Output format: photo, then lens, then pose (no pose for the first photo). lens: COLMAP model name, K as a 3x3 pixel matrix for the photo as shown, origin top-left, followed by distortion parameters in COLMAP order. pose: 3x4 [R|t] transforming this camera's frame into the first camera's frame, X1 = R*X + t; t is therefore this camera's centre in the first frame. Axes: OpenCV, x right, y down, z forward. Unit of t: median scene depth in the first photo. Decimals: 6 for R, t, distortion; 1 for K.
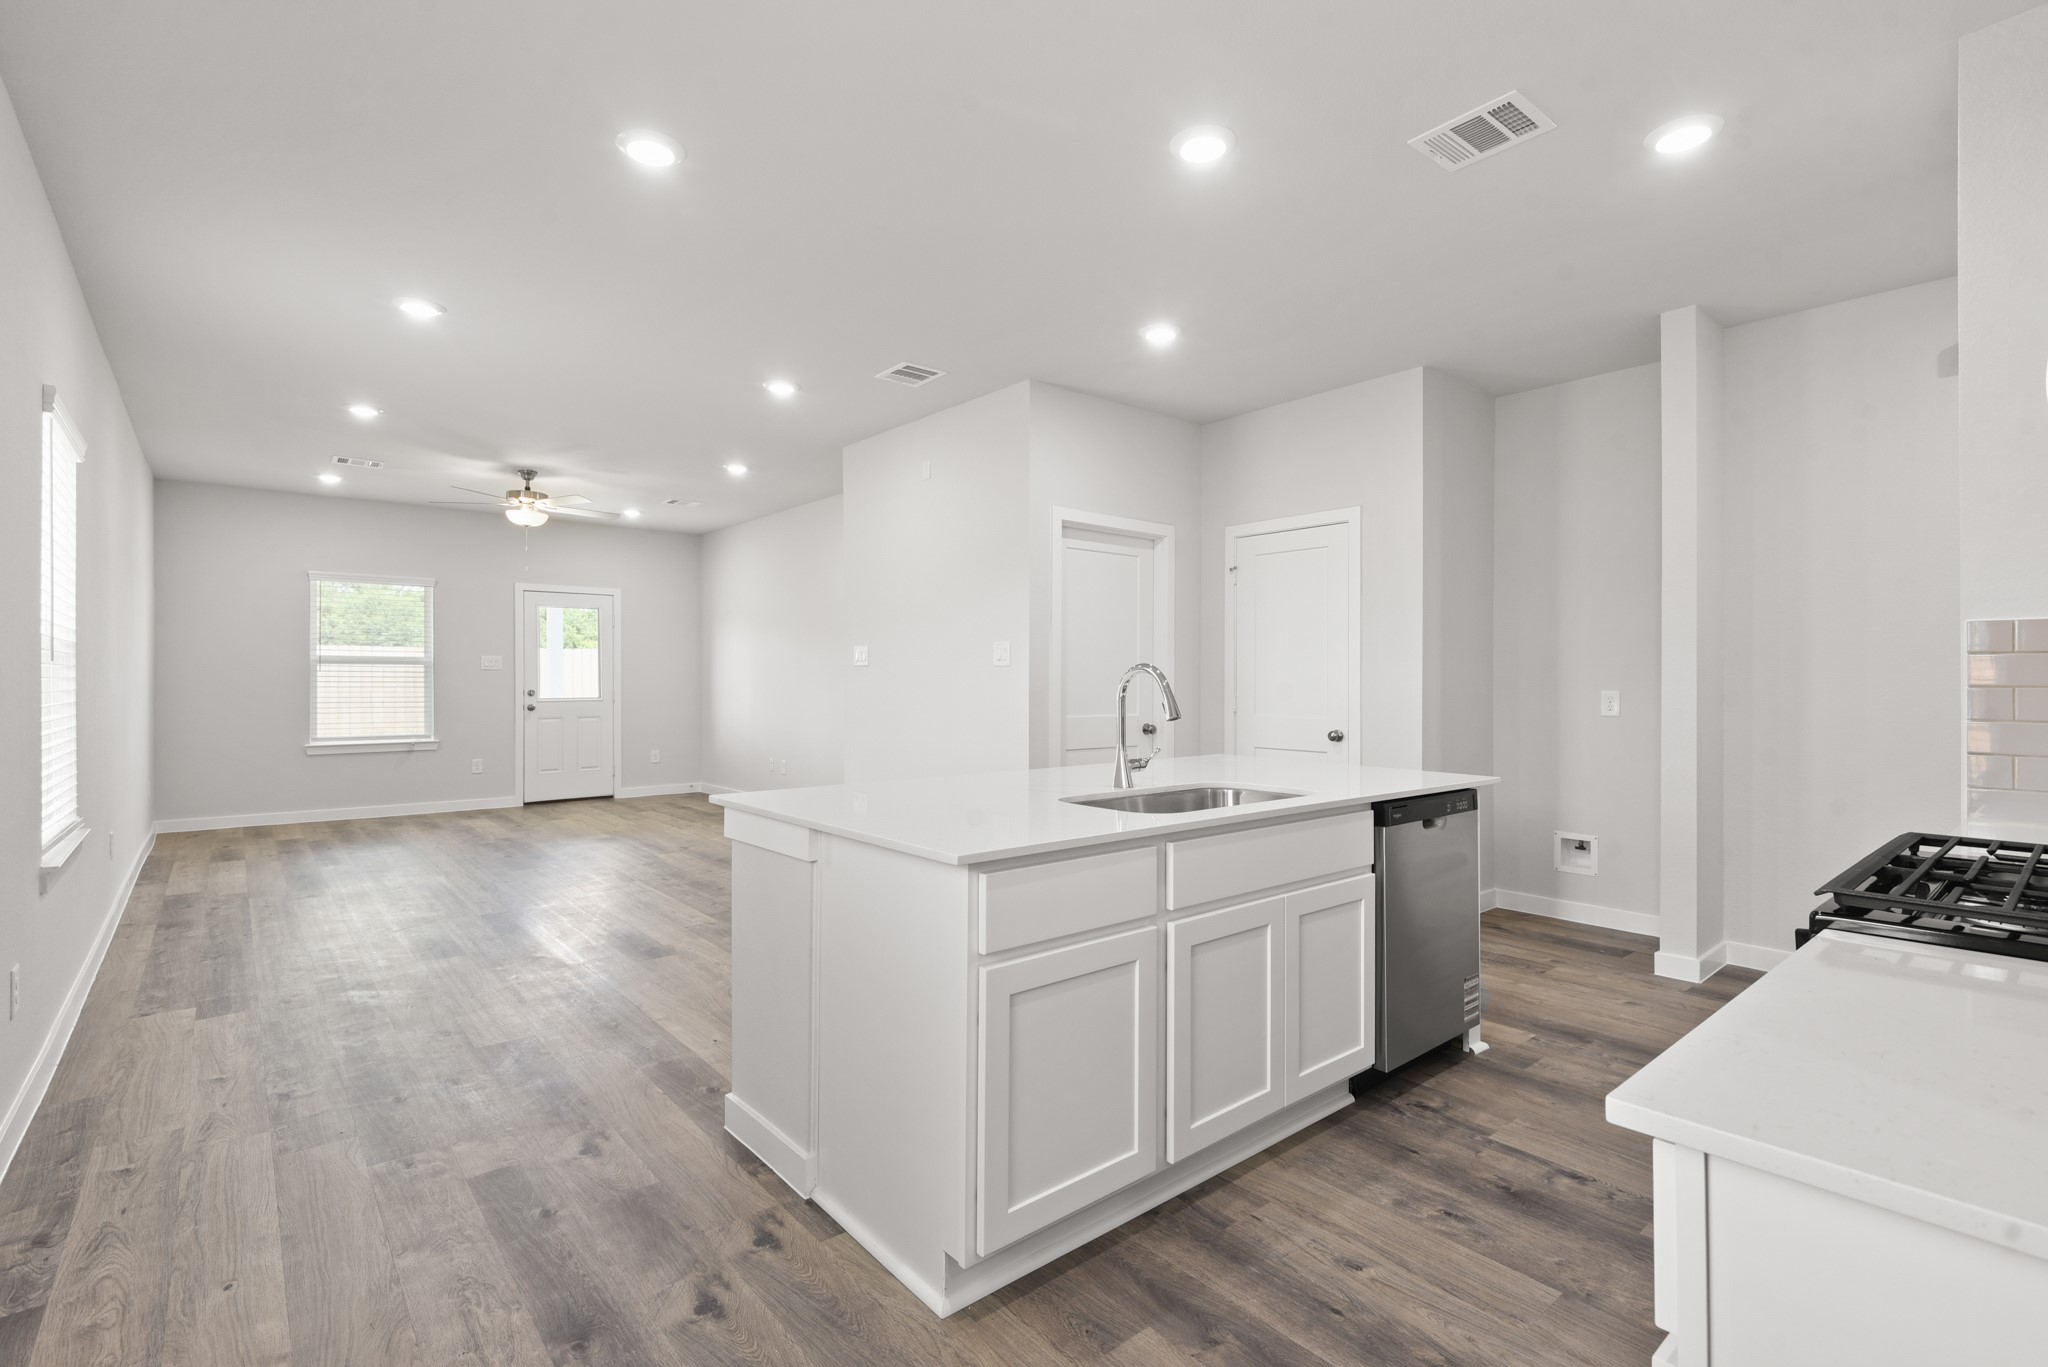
lens RADIAL K [[942.7, 0, 1007.0], [0, 942.7, 672.1], [0, 0, 1]] dist [0.002667, -0.001334]
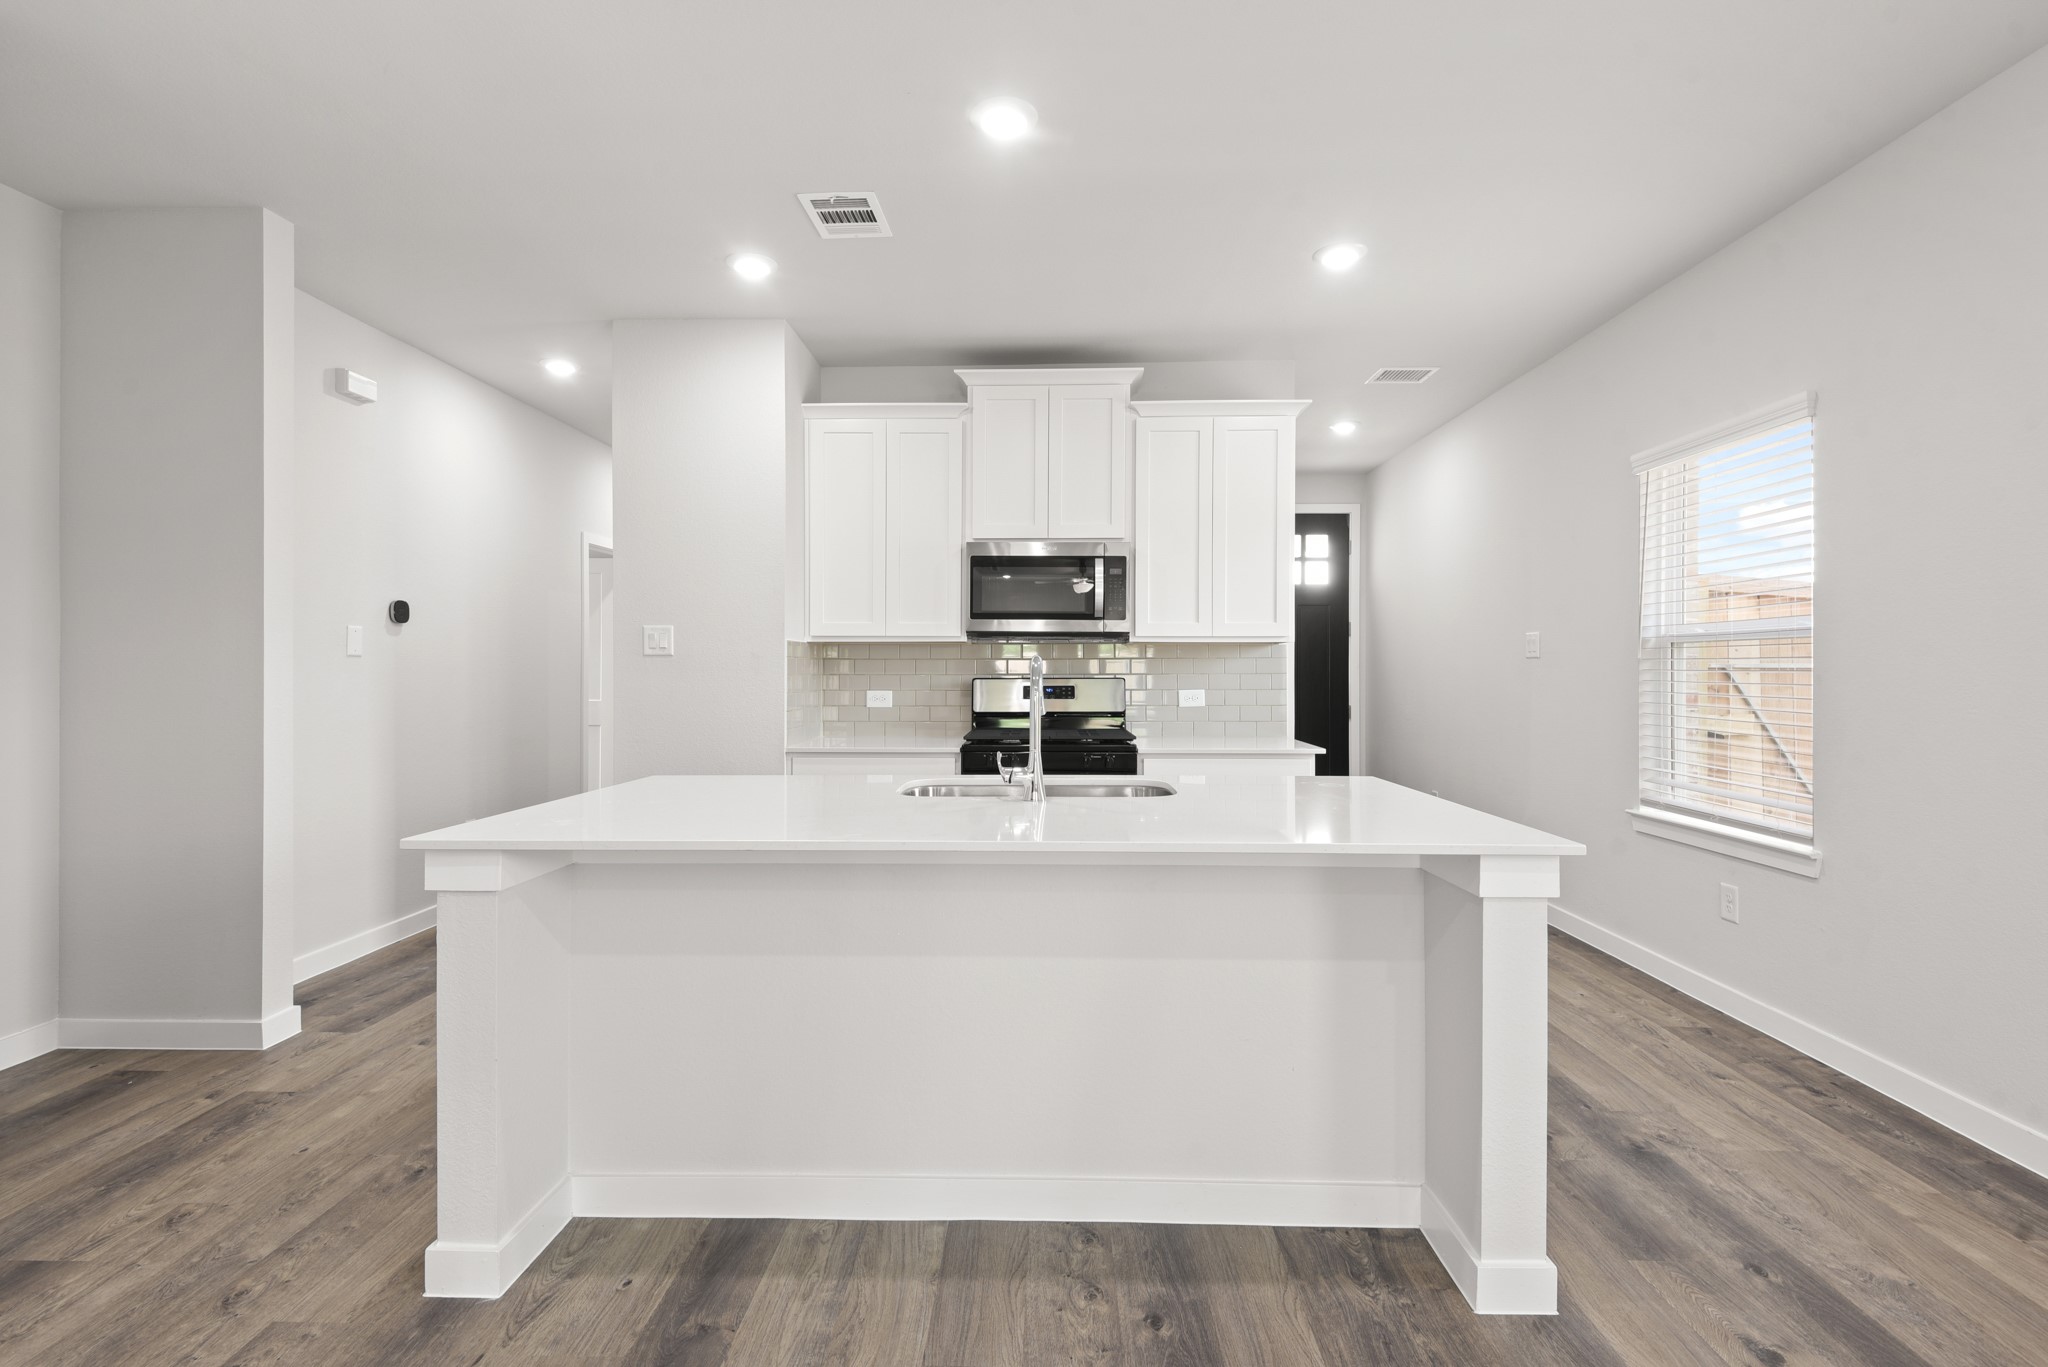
lens RADIAL K [[942.7, 0, 1029.4], [0, 942.7, 668.0], [0, 0, 1]] dist [0.002667, -0.001334]
pose [[-0.753536, -0.002224, 0.657403, -0.523425], [-0.008429, 0.999945, -0.006279, 0.006830], [-0.657352, -0.010273, -0.753513, 2.023463]]
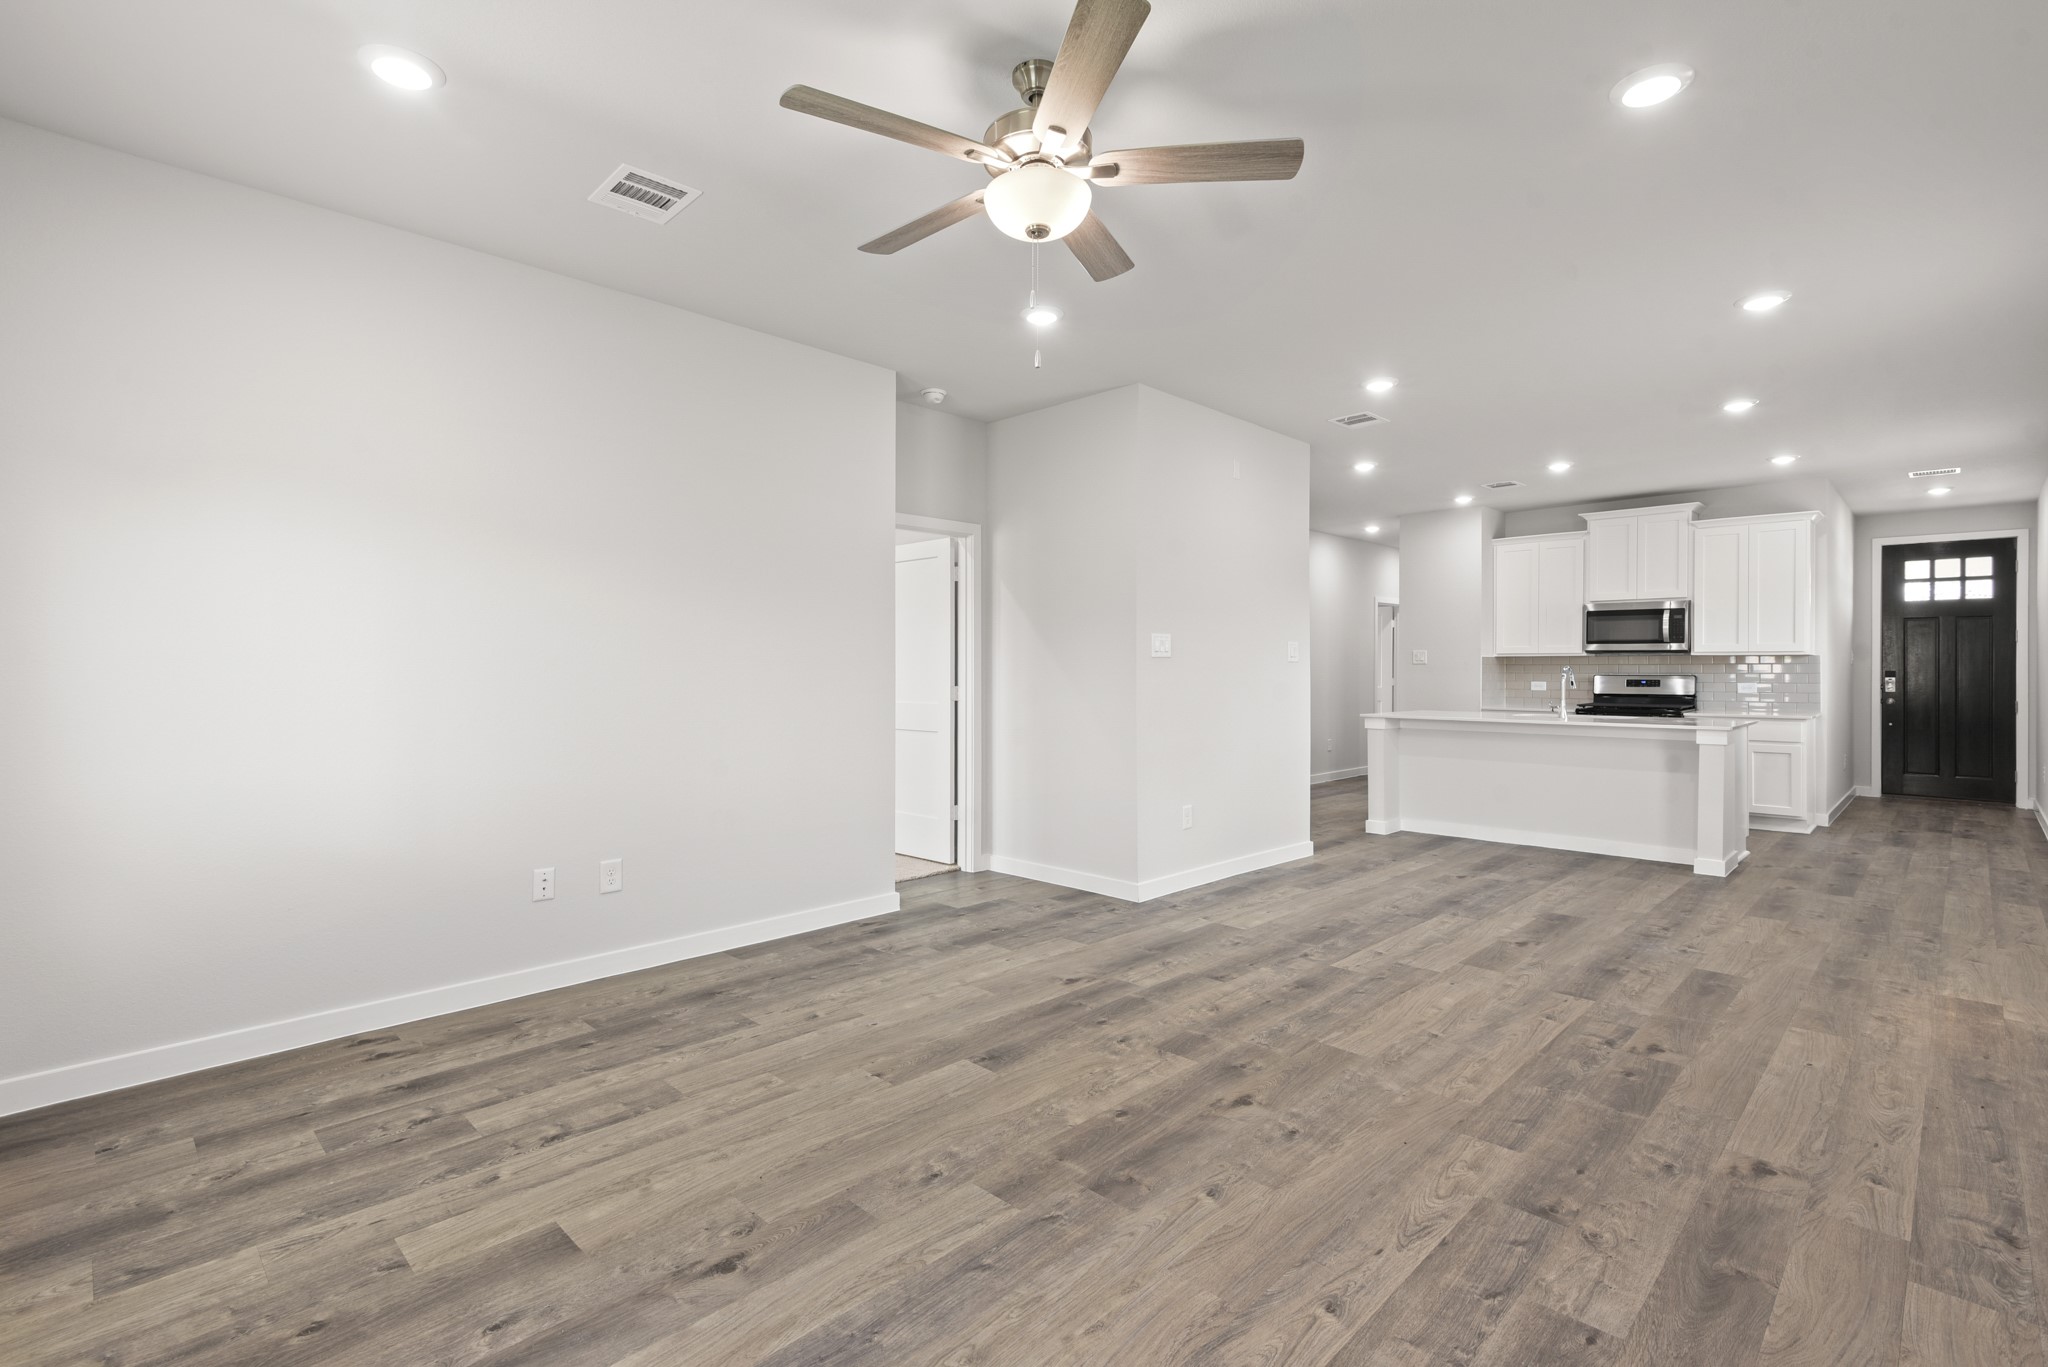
lens RADIAL K [[942.7, 0, 1012.1], [0, 942.7, 670.0], [0, 0, 1]] dist [0.002667, -0.001334]
pose [[-0.084503, -0.007320, 0.996396, -2.736618], [-0.006817, 0.999954, 0.006768, -0.015613], [-0.996400, -0.006221, -0.084549, 3.250649]]
